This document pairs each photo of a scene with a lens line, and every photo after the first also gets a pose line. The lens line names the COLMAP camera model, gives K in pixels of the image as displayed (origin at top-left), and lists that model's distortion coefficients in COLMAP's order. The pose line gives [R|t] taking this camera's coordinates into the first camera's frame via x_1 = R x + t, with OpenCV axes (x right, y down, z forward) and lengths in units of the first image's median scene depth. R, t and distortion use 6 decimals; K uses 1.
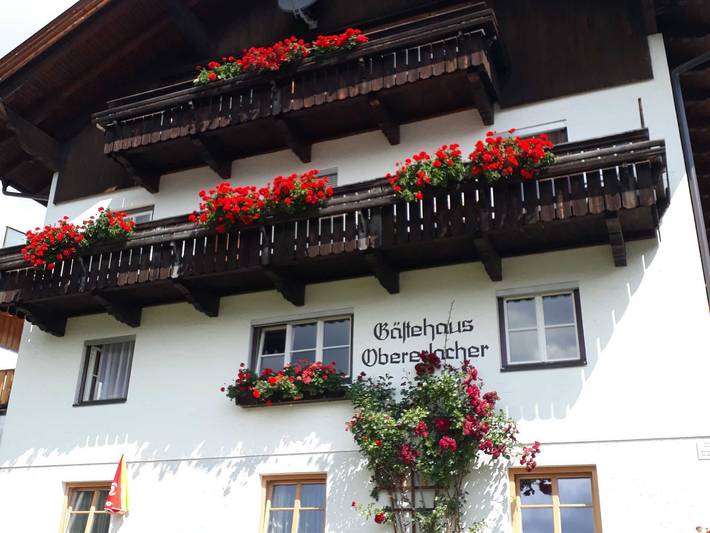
lens RADIAL K [[820.9, 0, 345.7], [0, 820.9, 265.6], [0, 0, 1]] dist [0.291903, -1.069537]
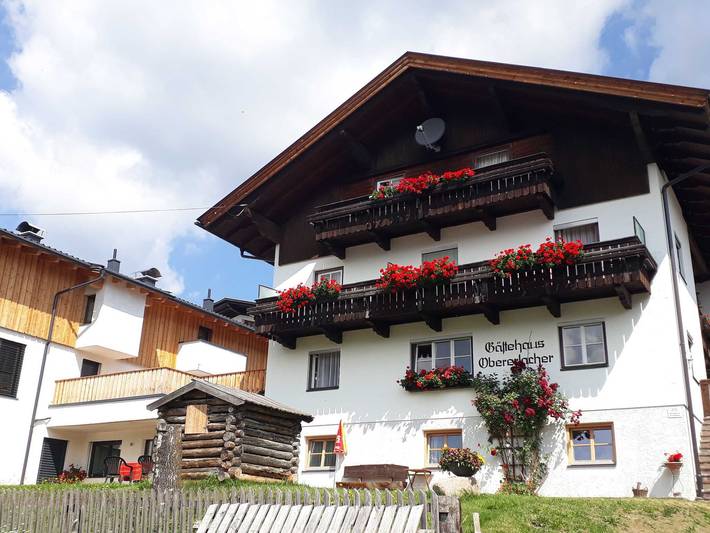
lens RADIAL K [[820.9, 0, 345.7], [0, 820.9, 265.6], [0, 0, 1]] dist [0.291903, -1.069537]
pose [[0.991985, -0.039038, -0.120171, -0.040012], [0.043518, 0.998444, 0.034879, -0.162609], [0.118622, -0.039829, 0.992140, -0.736799]]
